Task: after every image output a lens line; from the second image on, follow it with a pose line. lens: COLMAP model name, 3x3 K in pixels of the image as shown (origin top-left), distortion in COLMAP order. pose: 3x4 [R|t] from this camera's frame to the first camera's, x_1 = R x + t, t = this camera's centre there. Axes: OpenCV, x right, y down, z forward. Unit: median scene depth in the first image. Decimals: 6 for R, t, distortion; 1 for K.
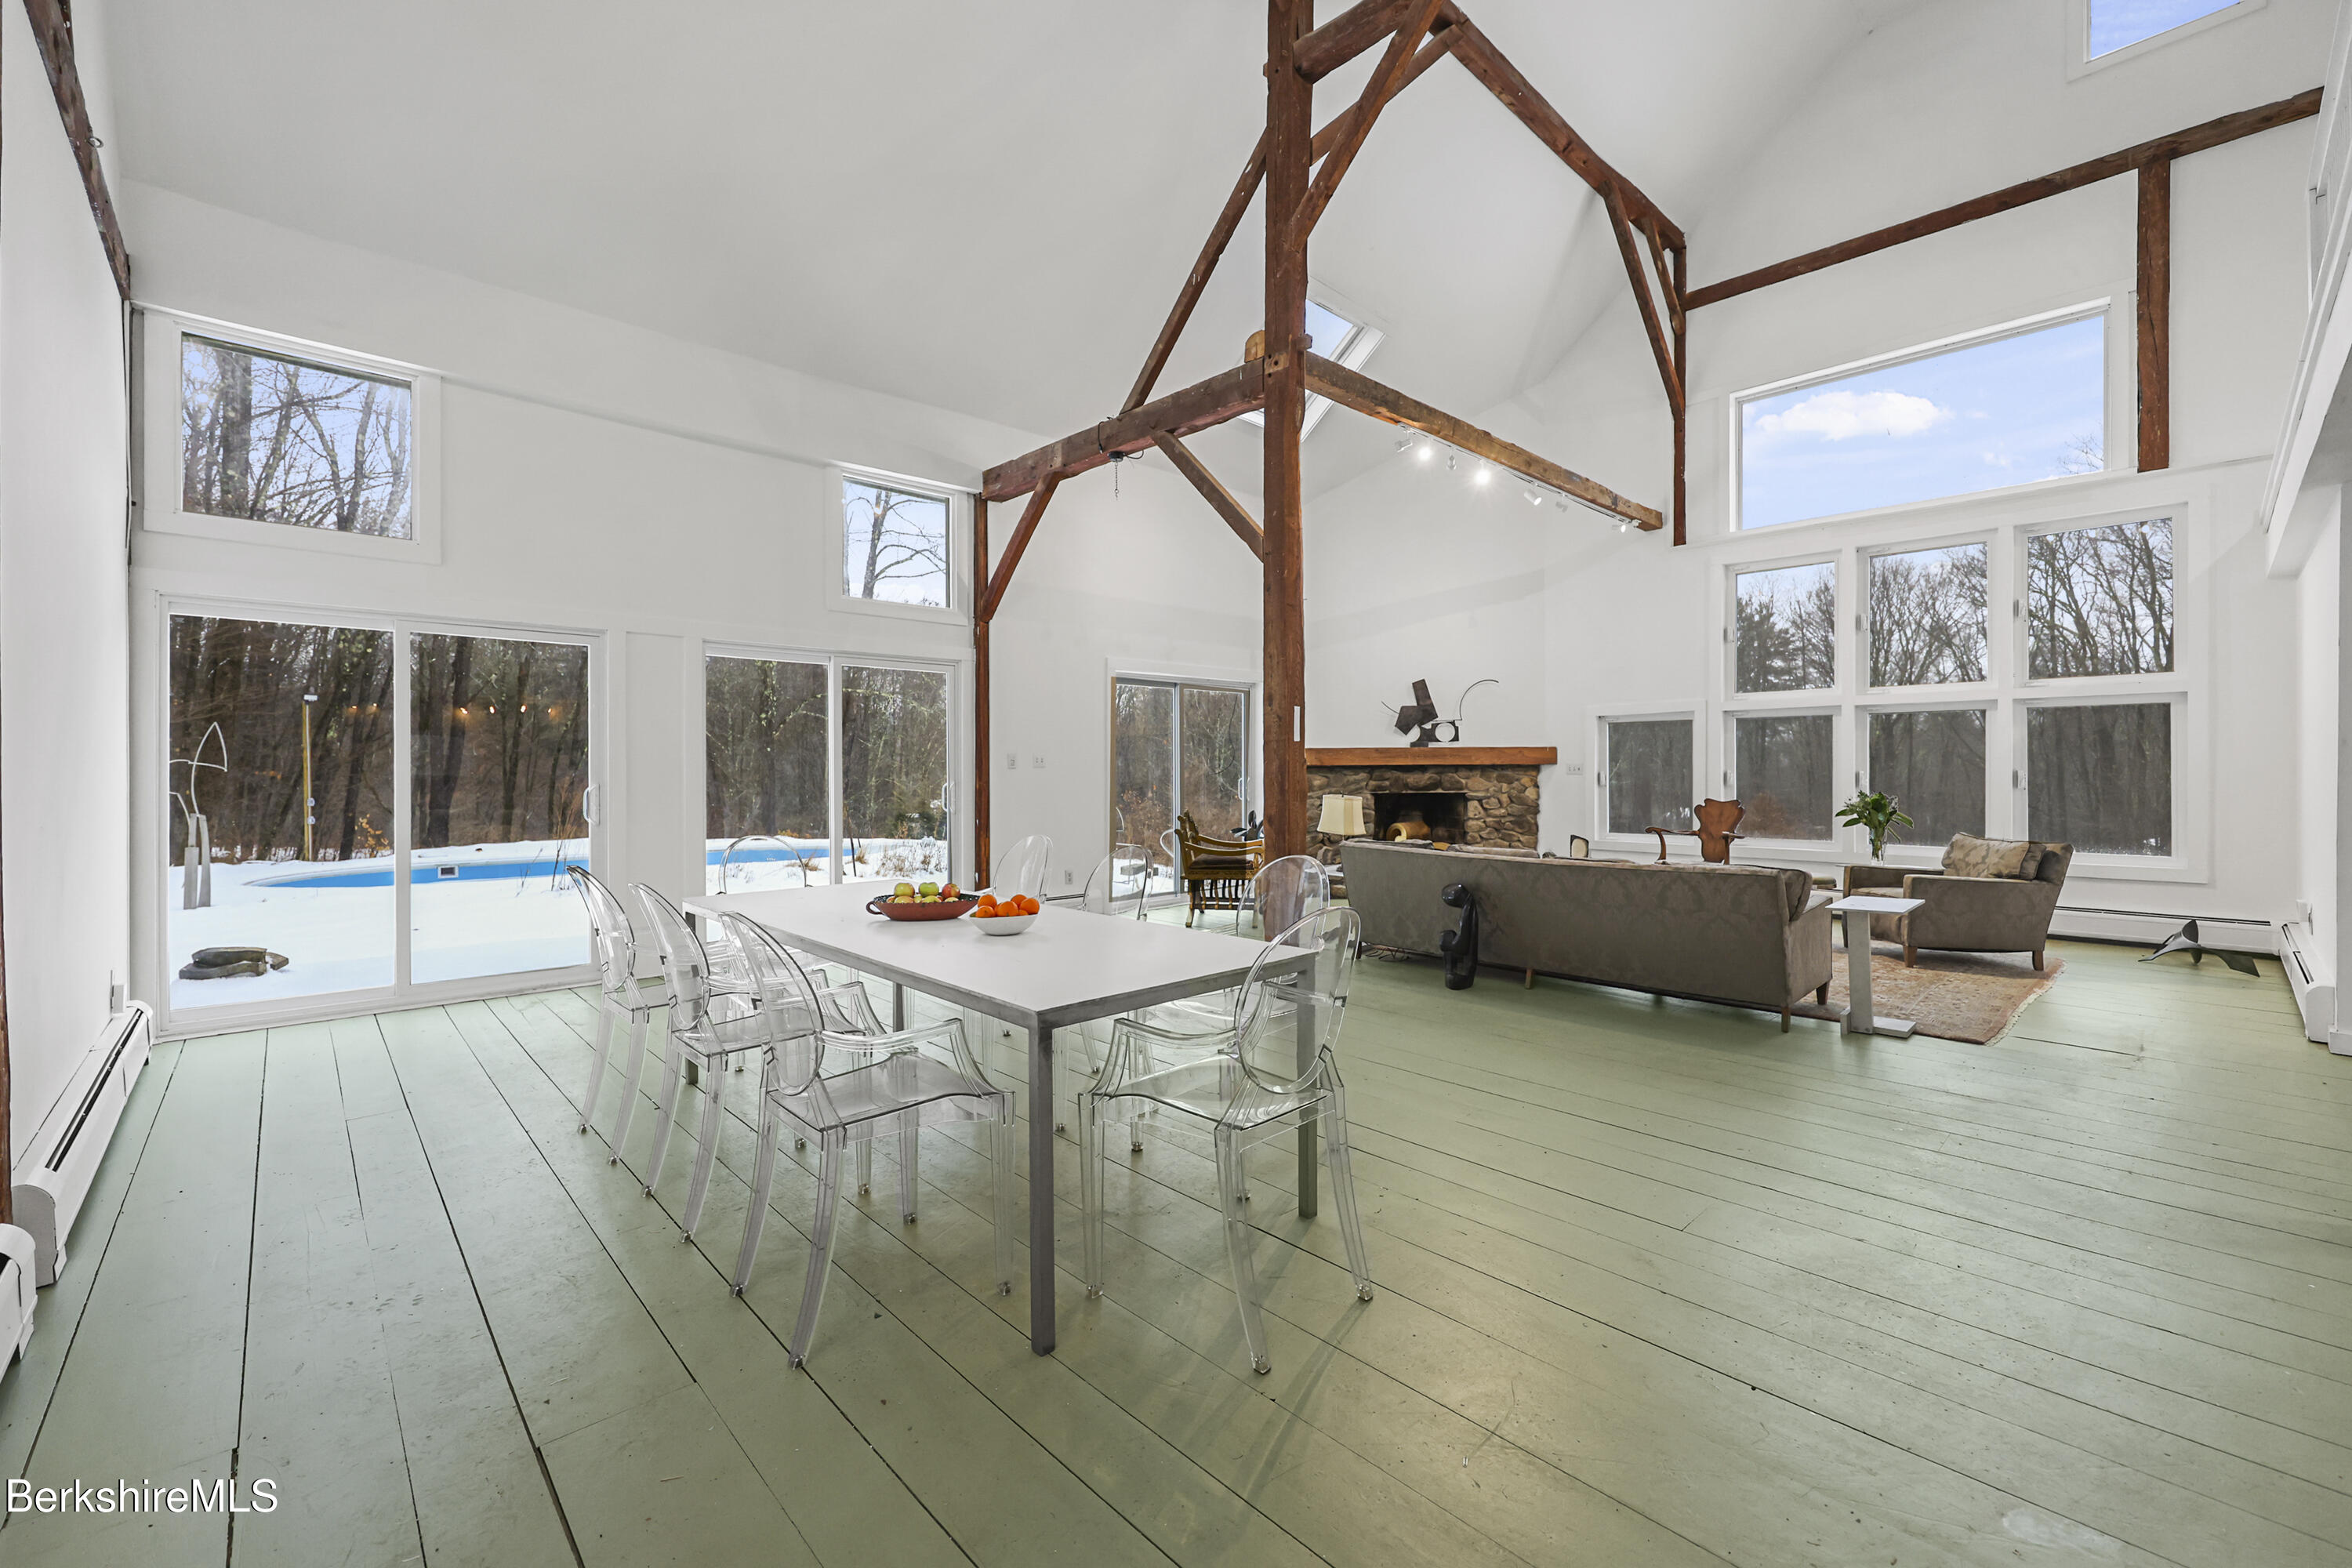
lens RADIAL K [[951.4, 0, 1182.1], [0, 951.4, 775.8], [0, 0, 1]] dist [0.002702, 0.000079]
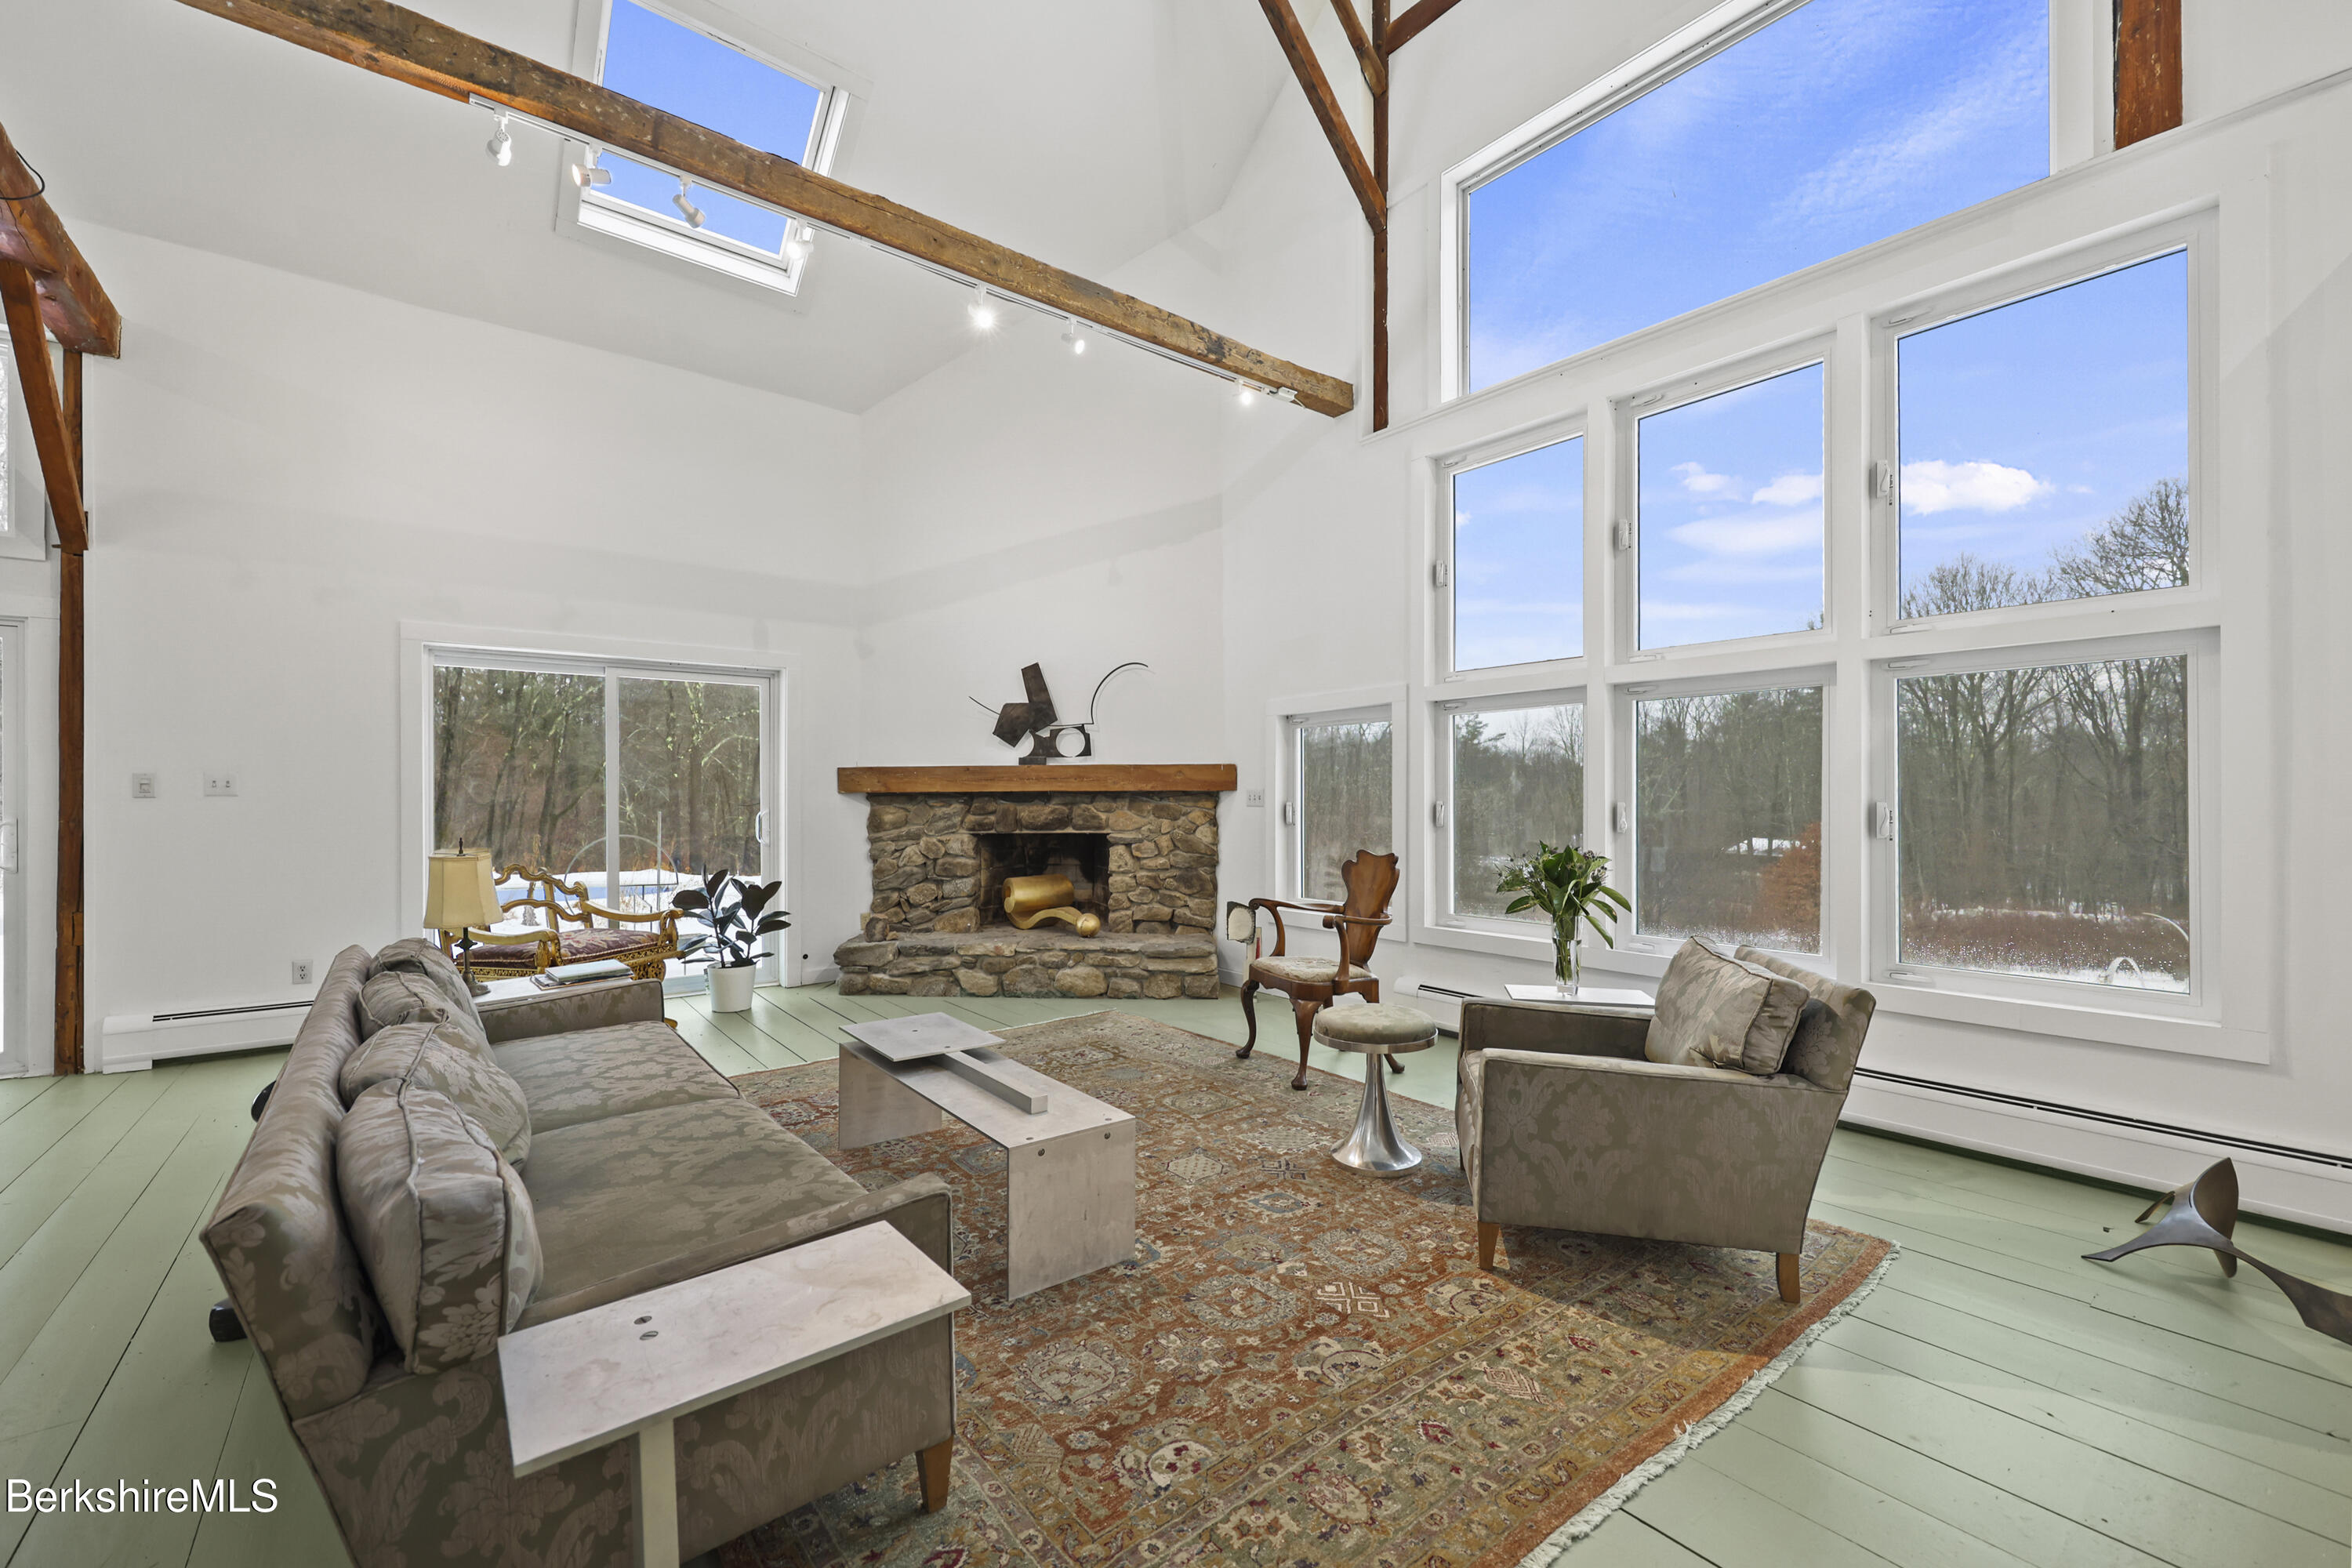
lens RADIAL K [[951.4, 0, 1175.5], [0, 951.4, 794.2], [0, 0, 1]] dist [0.002702, 0.000079]
pose [[0.996527, -0.000558, -0.083272, 0.470987], [-0.000263, 0.999952, -0.009844, -0.003633], [0.083273, 0.009832, 0.996478, 0.403398]]
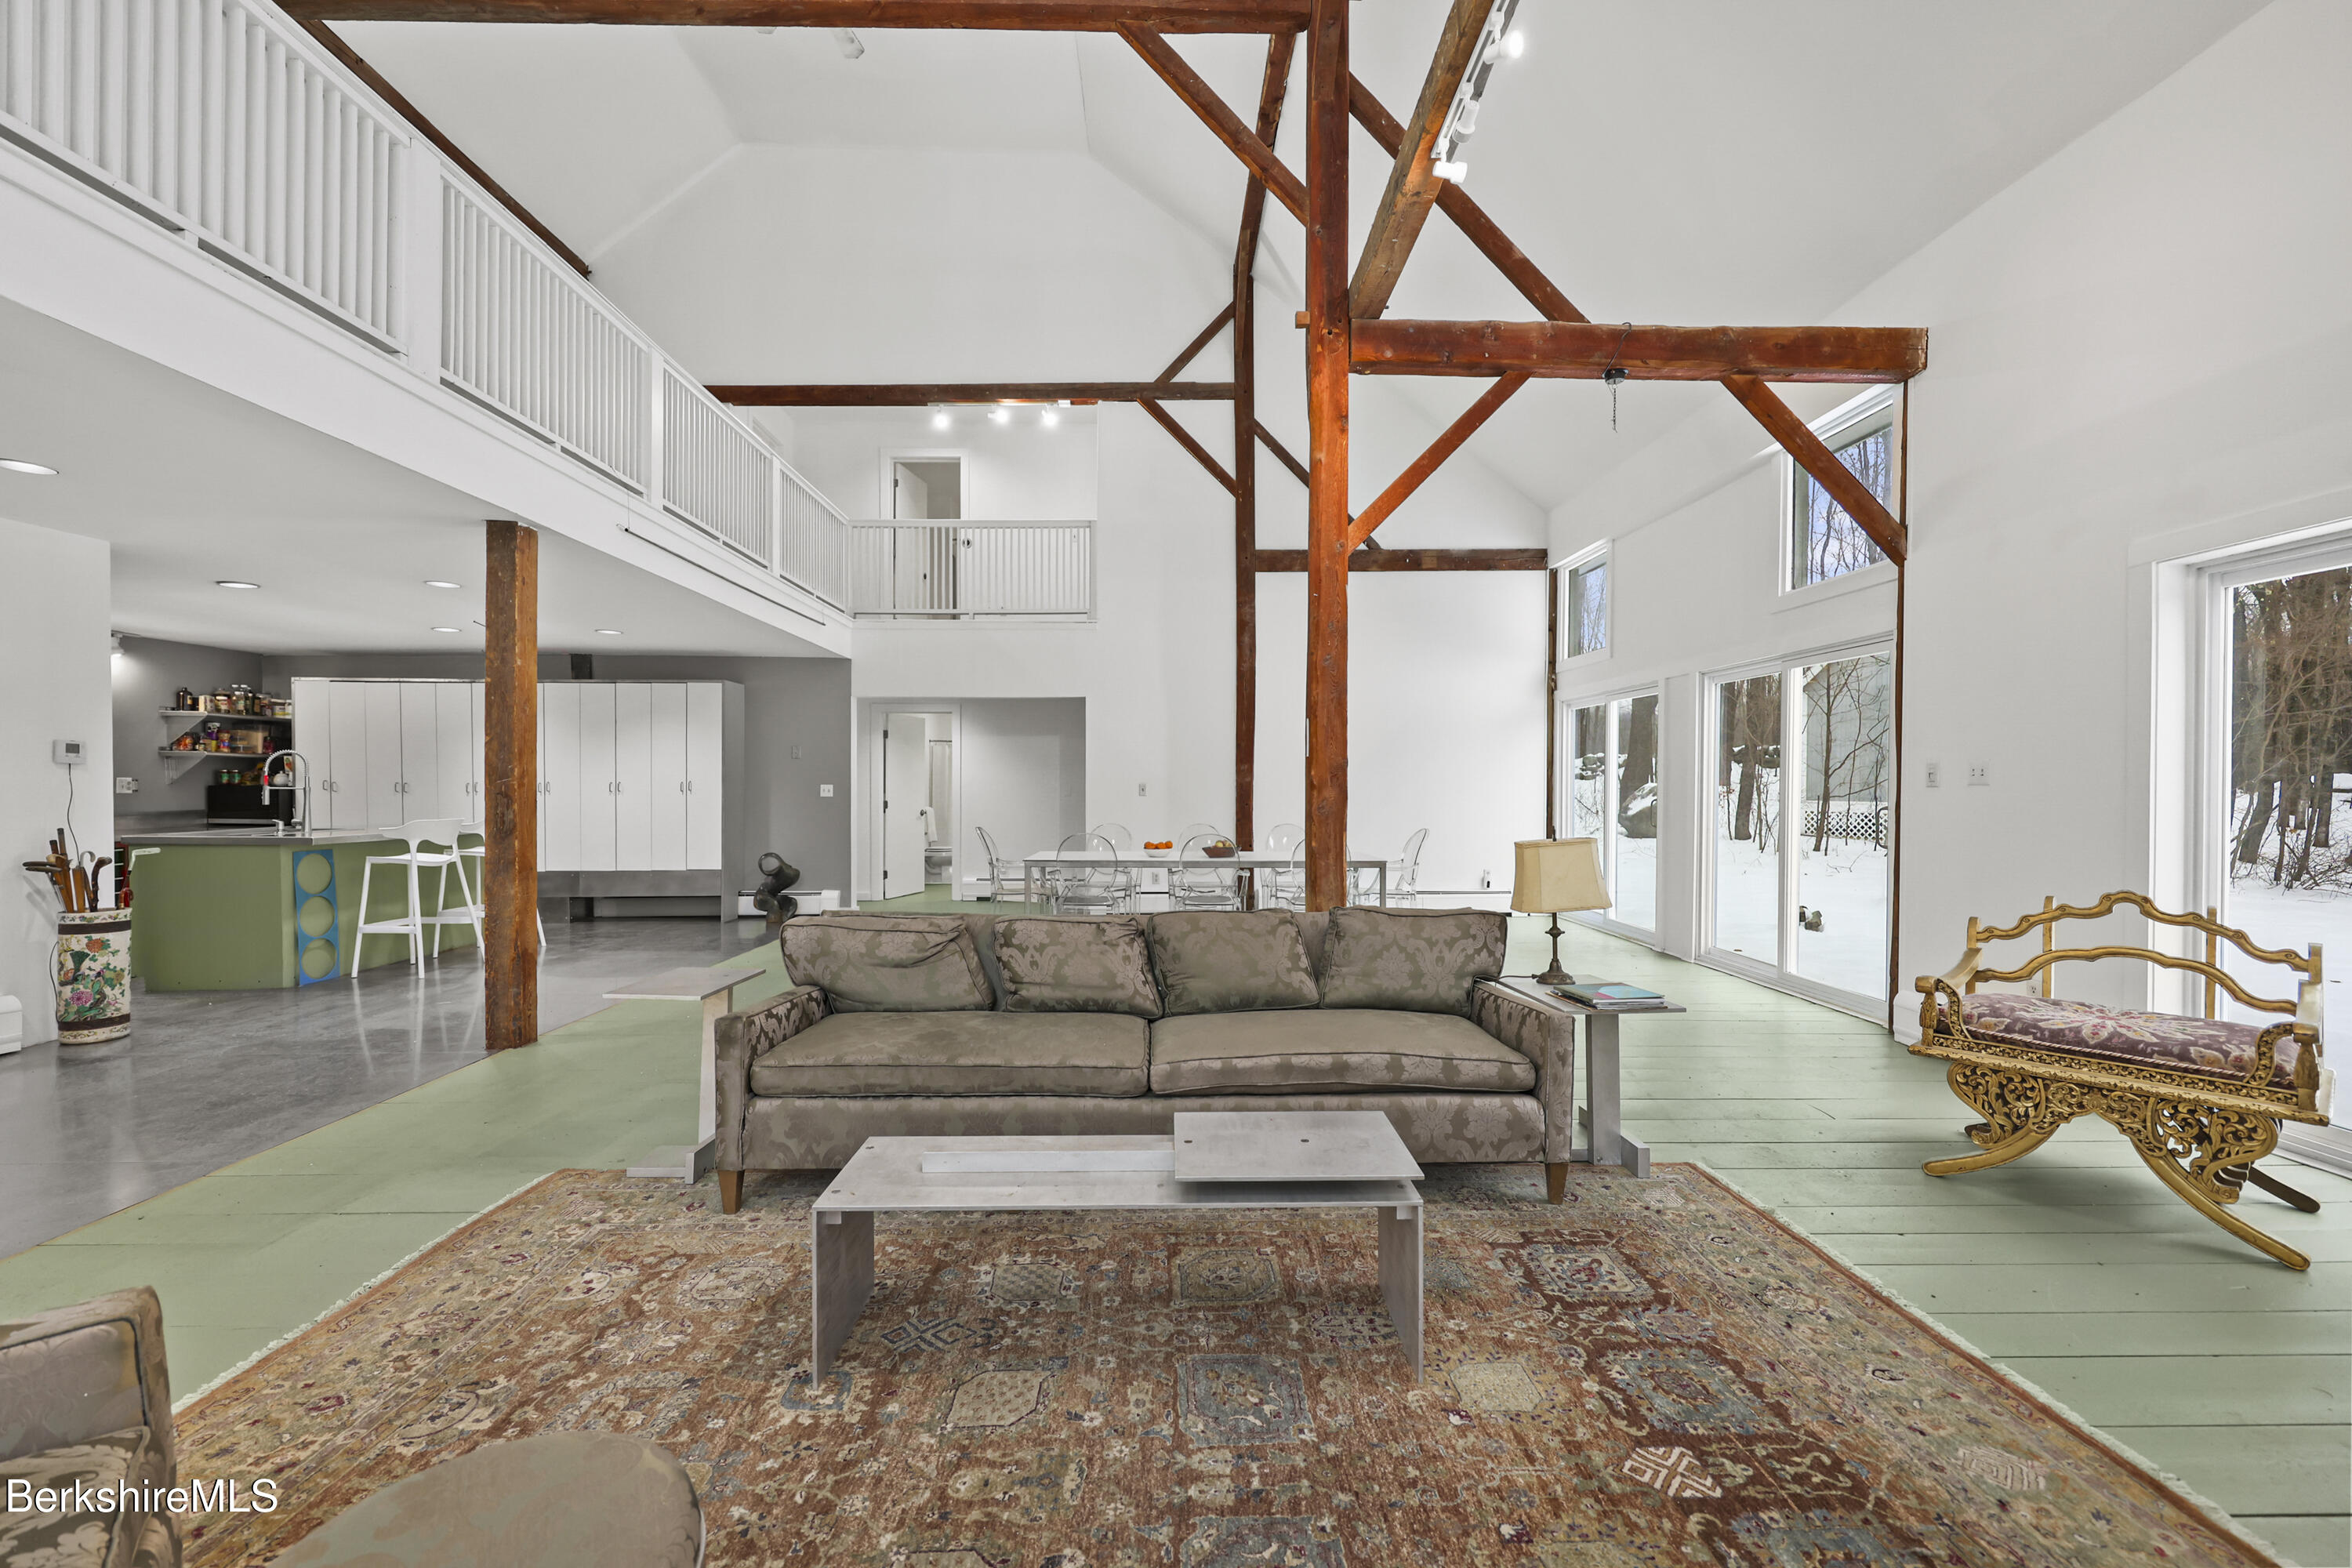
lens RADIAL K [[951.4, 0, 1179.1], [0, 951.4, 794.9], [0, 0, 1]] dist [0.002702, 0.000079]
pose [[-0.664847, 0.007234, -0.746945, 0.547462], [-0.006371, 0.999862, 0.015354, -0.007520], [0.746952, 0.014967, -0.664709, 0.938005]]
